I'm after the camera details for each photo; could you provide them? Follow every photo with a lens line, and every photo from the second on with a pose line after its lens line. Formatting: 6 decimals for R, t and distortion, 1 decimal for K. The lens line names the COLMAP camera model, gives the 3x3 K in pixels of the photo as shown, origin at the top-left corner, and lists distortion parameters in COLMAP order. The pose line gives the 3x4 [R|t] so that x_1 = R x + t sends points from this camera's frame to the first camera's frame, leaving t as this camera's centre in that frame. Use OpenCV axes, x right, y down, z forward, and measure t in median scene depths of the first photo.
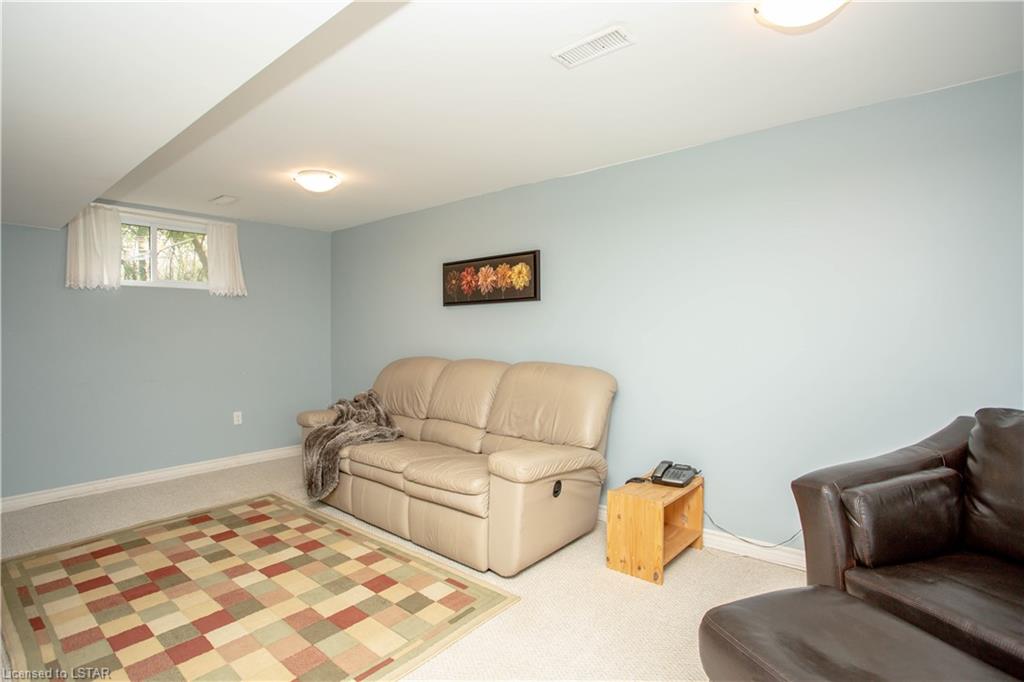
lens RADIAL K [[512.7, 0, 512.0], [0, 512.7, 341.0], [0, 0, 1]] dist [-0.077313, 0.038689]
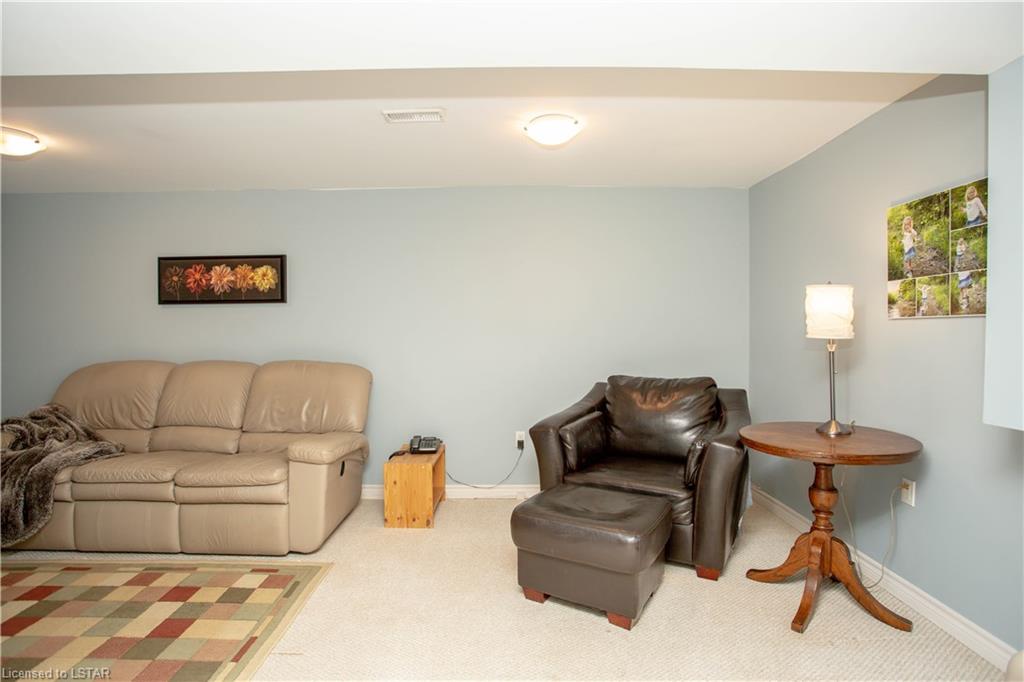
lens RADIAL K [[512.7, 0, 512.0], [0, 512.7, 341.0], [0, 0, 1]] dist [-0.077313, 0.038689]
pose [[0.762253, -0.006190, 0.647250, -0.306417], [0.009832, 0.999950, -0.002016, 0.006704], [-0.647205, 0.007900, 0.762275, -0.104633]]
